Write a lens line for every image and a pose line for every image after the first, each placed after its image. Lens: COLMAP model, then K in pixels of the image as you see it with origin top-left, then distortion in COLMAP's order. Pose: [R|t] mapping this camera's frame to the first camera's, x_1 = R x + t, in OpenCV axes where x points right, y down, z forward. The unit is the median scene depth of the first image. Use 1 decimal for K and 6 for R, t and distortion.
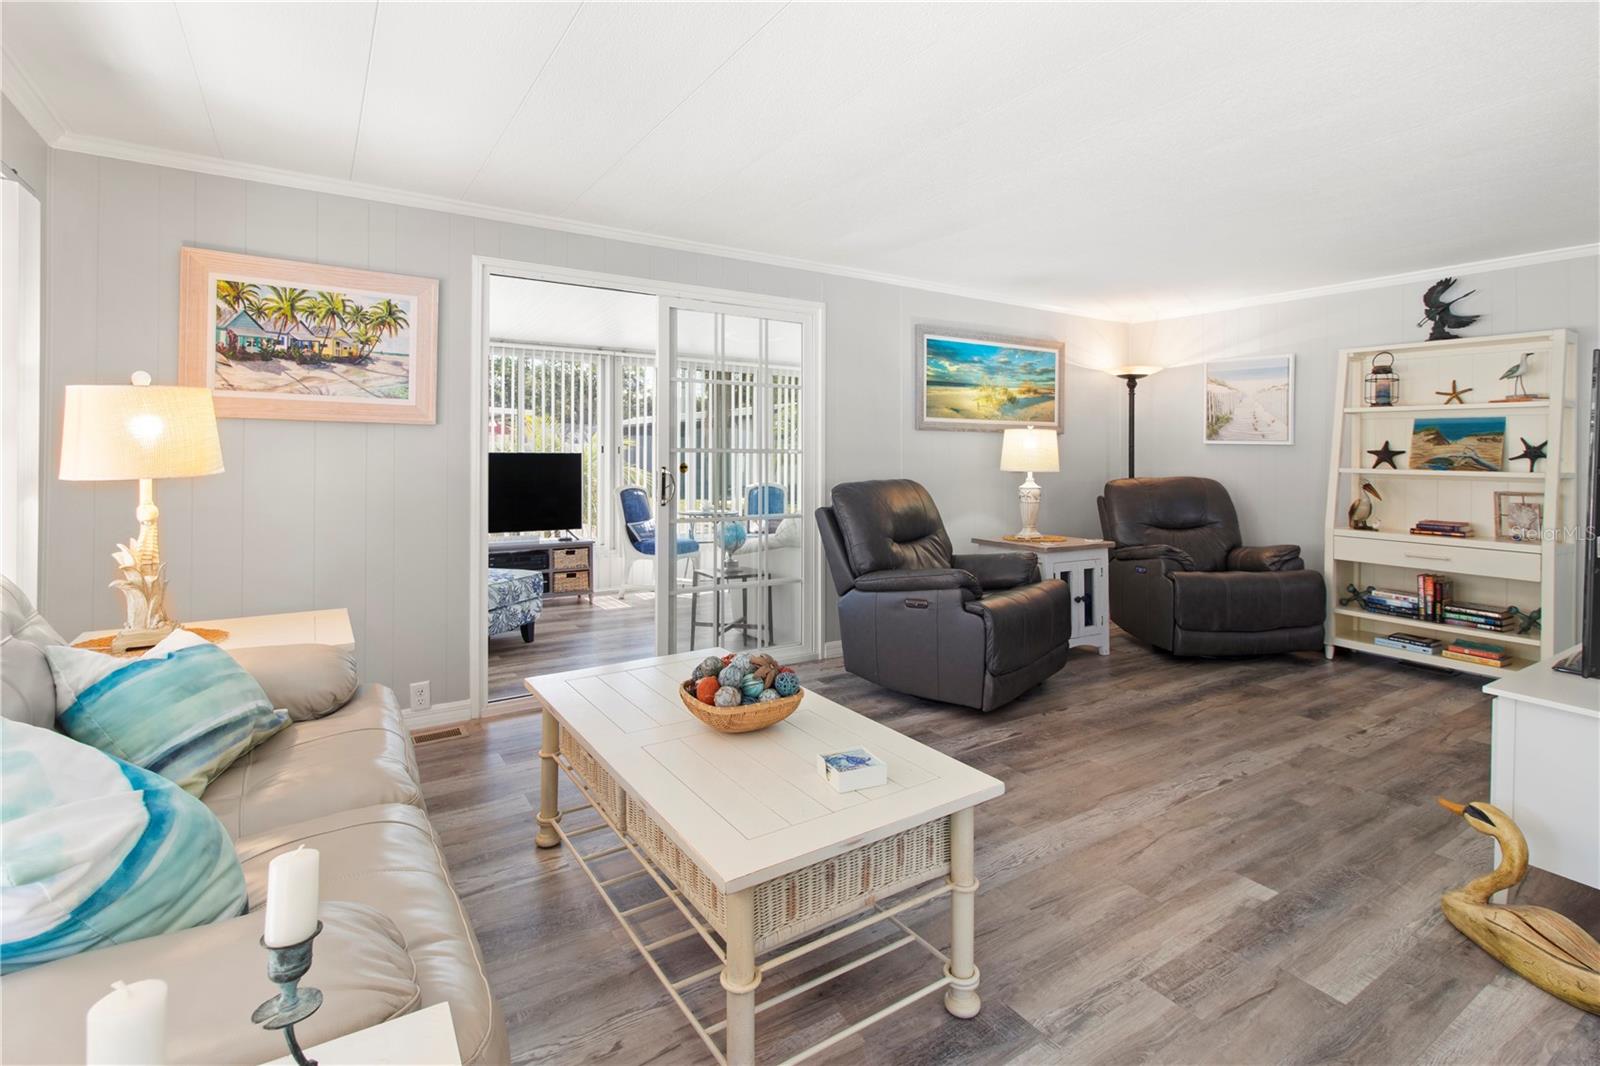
lens RADIAL K [[768.7, 0, 811.7], [0, 768.7, 451.6], [0, 0, 1]] dist [-0.004515, 0.000662]
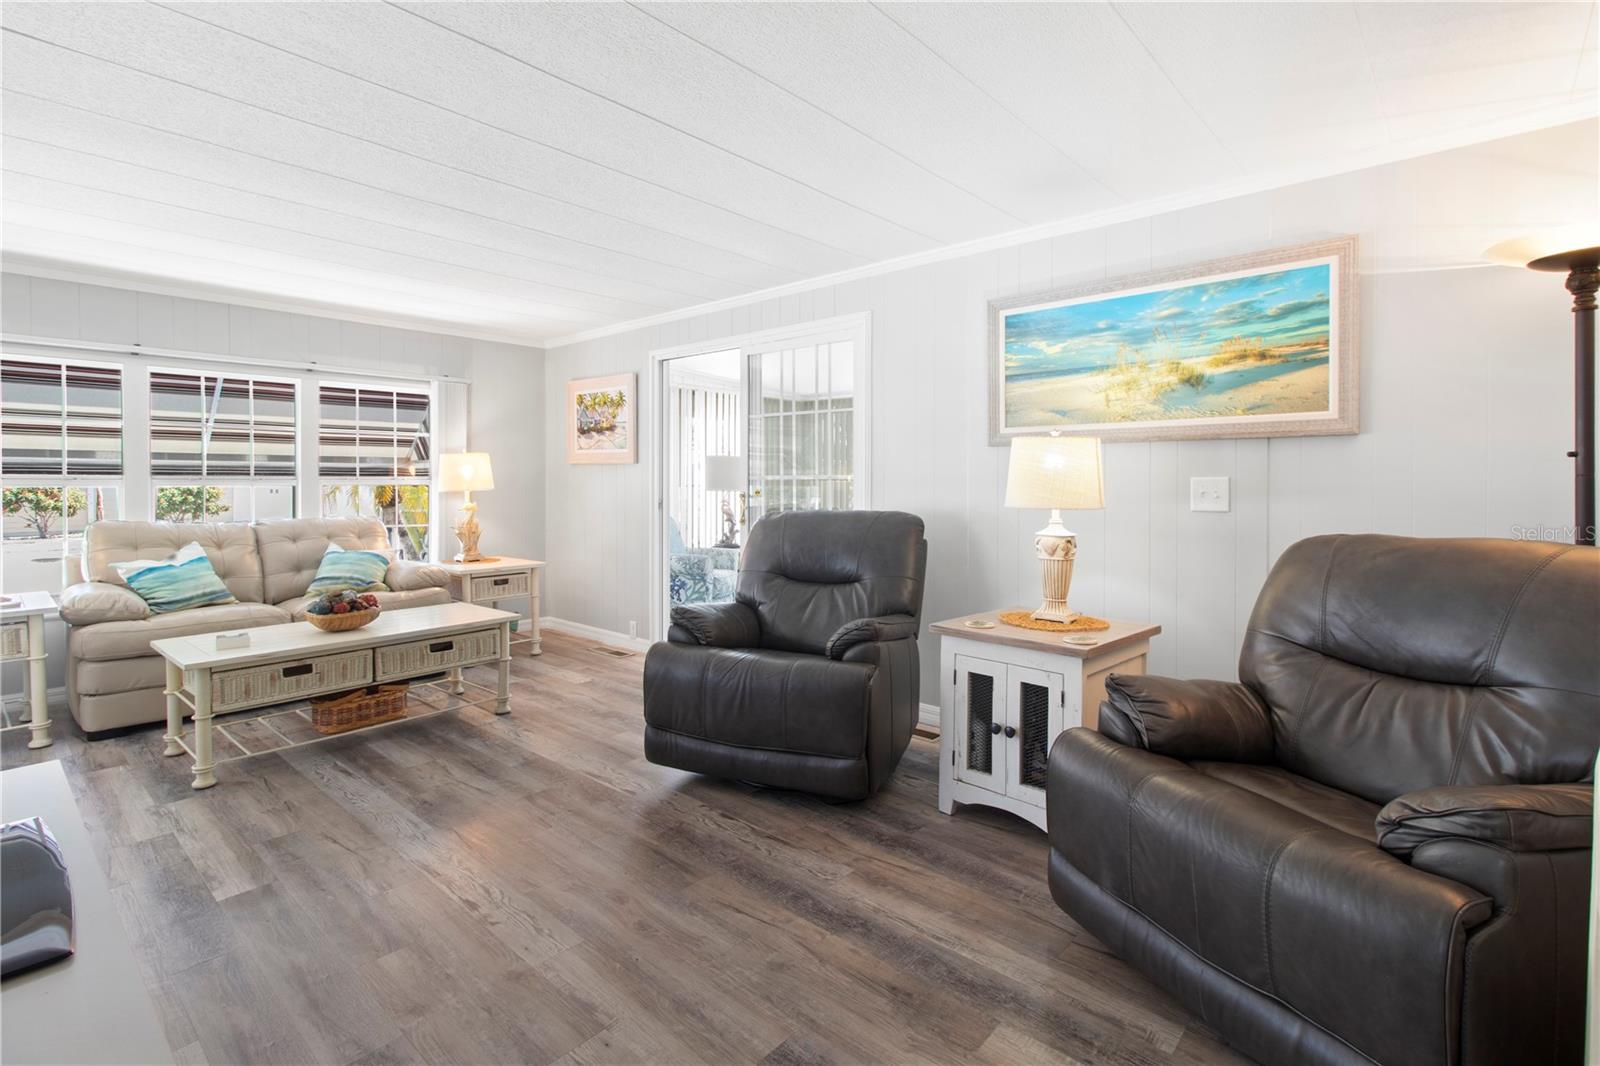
lens RADIAL K [[768.7, 0, 839.8], [0, 768.7, 489.5], [0, 0, 1]] dist [-0.004515, 0.000662]
pose [[0.271200, 0.002641, -0.962519, 1.361629], [0.002067, 0.999992, 0.003326, 0.016716], [0.962521, -0.002891, 0.271193, 1.140605]]
